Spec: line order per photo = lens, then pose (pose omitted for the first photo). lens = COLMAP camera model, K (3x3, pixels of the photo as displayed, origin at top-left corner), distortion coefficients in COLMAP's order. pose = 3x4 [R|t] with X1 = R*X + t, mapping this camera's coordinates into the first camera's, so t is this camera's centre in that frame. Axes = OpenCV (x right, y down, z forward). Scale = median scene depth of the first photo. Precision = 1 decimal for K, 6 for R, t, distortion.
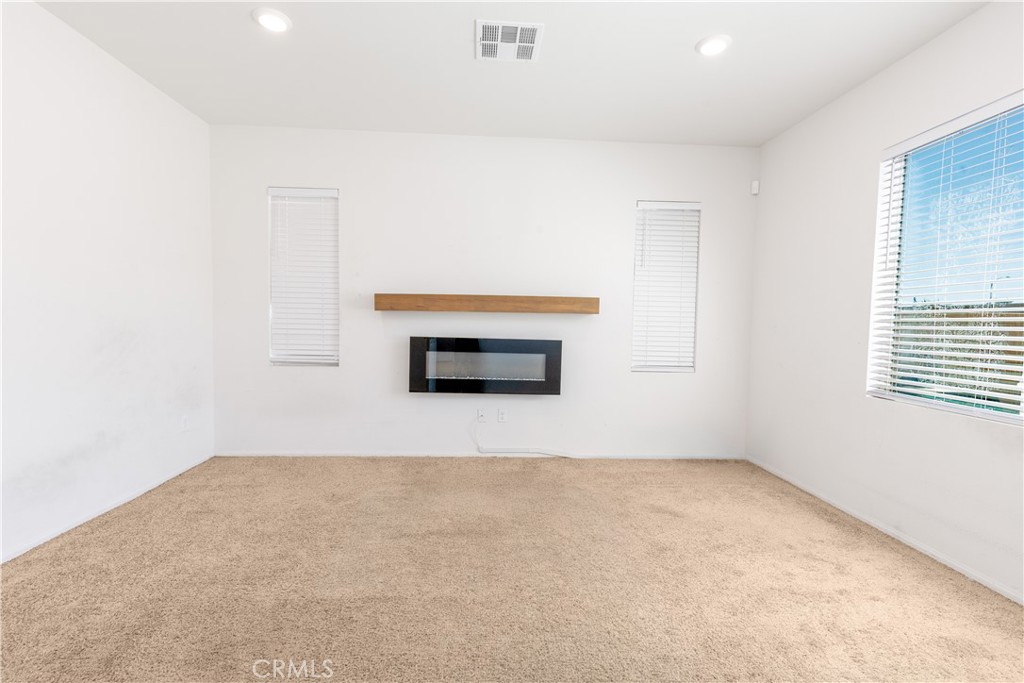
lens RADIAL K [[455.3, 0, 512.0], [0, 455.3, 341.5], [0, 0, 1]] dist [-0.000156, -0.000170]
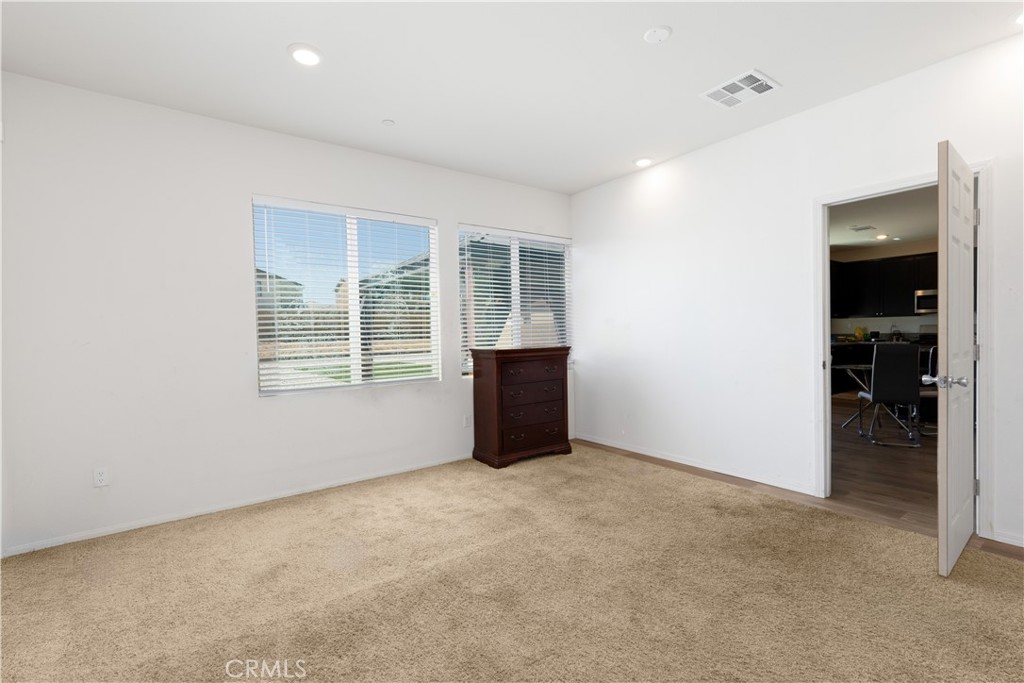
lens RADIAL K [[455.3, 0, 512.0], [0, 455.3, 341.5], [0, 0, 1]] dist [-0.000156, -0.000170]
pose [[-0.548328, -0.026757, 0.835835, -0.670061], [0.046347, 0.996979, 0.062321, -0.080926], [-0.834978, 0.072911, -0.545431, 1.265025]]
